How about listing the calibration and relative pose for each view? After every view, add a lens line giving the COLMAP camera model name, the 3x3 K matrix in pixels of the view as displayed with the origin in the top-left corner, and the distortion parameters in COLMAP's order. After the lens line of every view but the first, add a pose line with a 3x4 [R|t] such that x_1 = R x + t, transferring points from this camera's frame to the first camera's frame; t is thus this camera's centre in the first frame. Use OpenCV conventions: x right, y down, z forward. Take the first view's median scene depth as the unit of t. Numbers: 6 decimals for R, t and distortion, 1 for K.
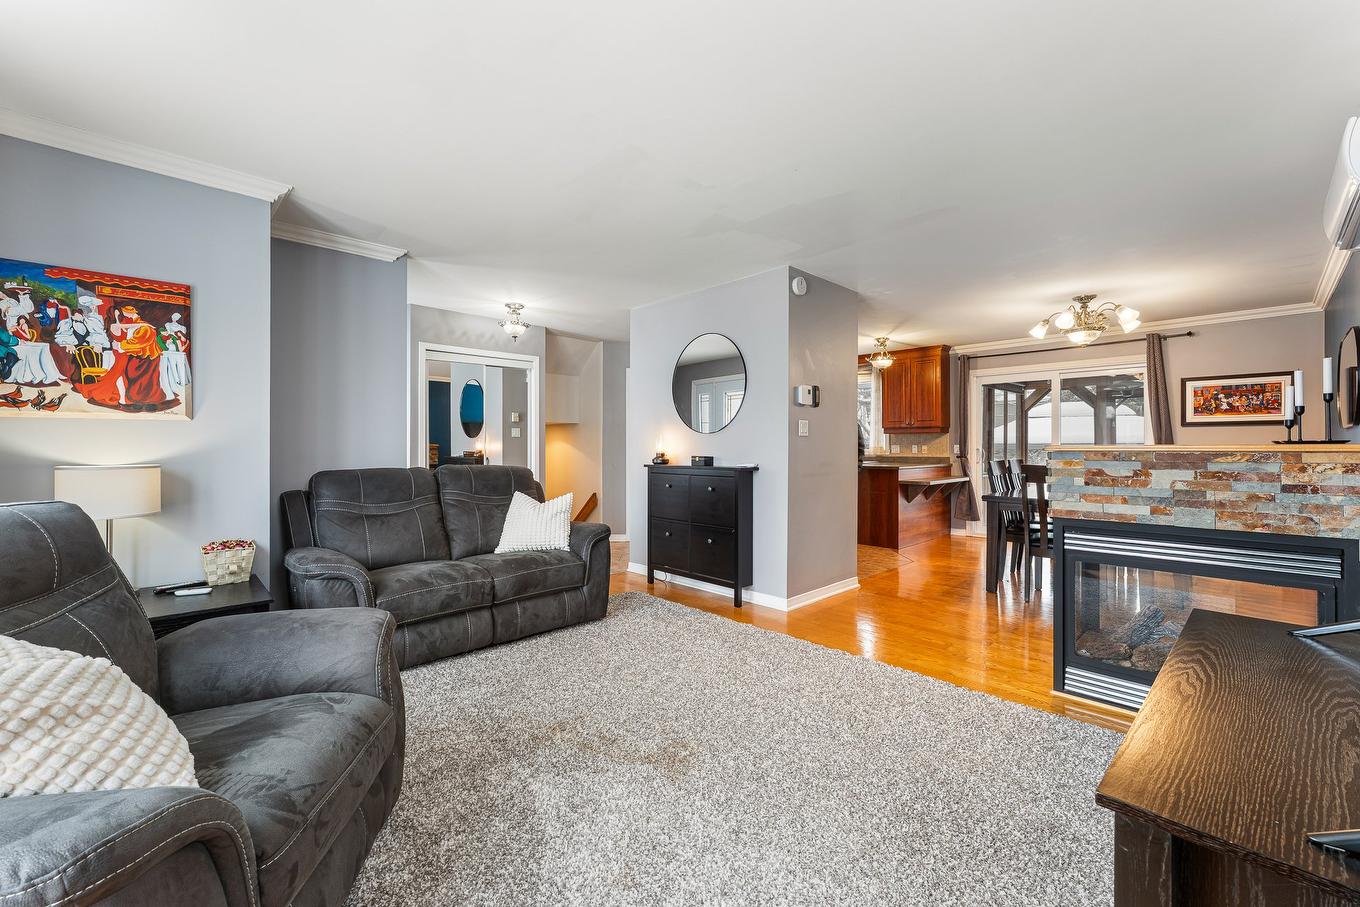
lens RADIAL K [[552.2, 0, 683.2], [0, 552.2, 445.6], [0, 0, 1]] dist [0.000495, -0.000712]
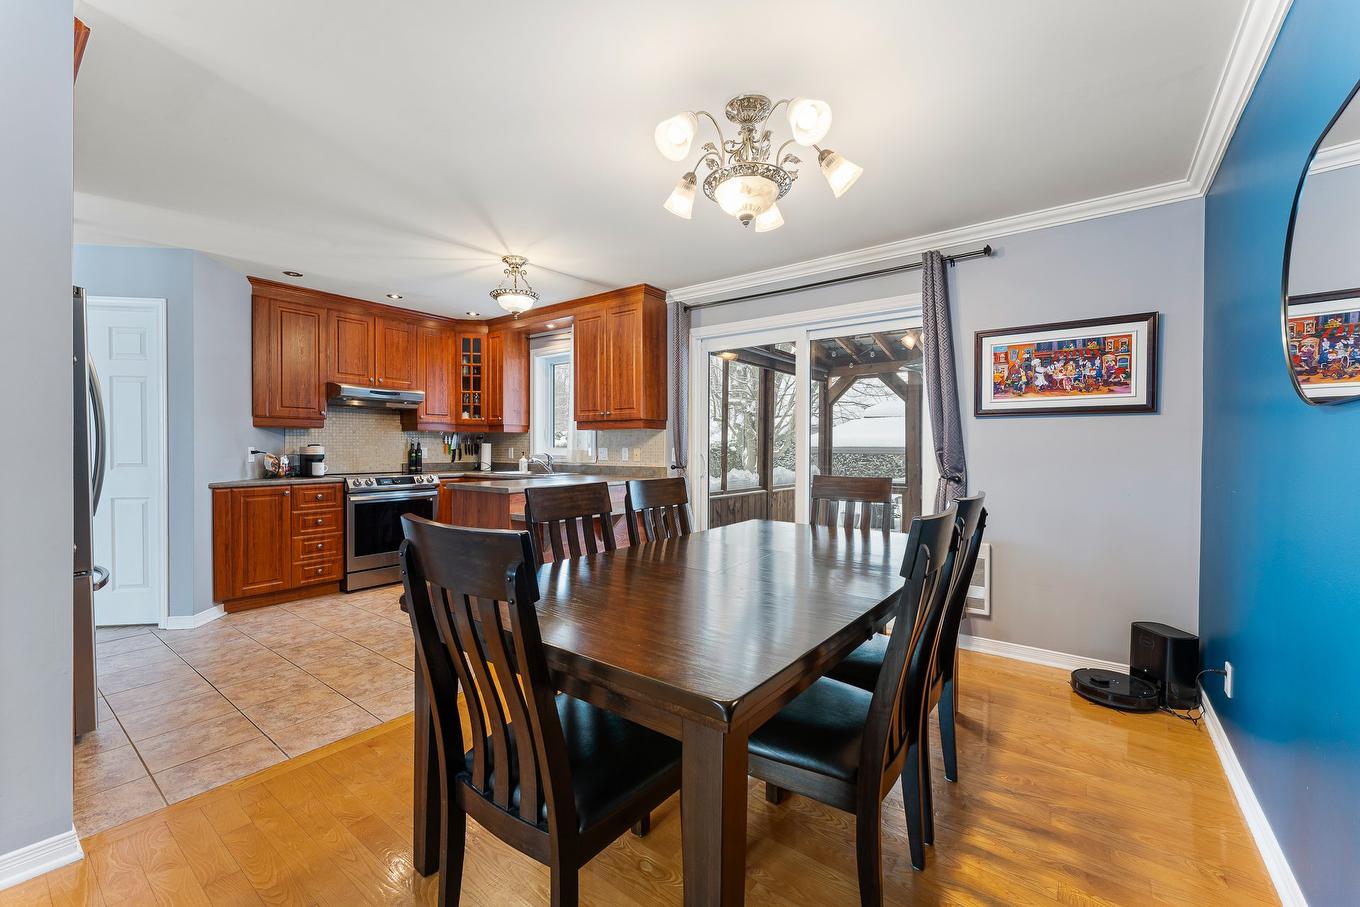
lens RADIAL K [[552.2, 0, 674.3], [0, 552.2, 450.6], [0, 0, 1]] dist [0.000495, -0.000712]
pose [[0.988660, 0.004562, 0.150101, 0.534480], [-0.005159, 0.999980, 0.003590, -0.001056], [-0.150081, -0.004323, 0.988664, 0.507116]]
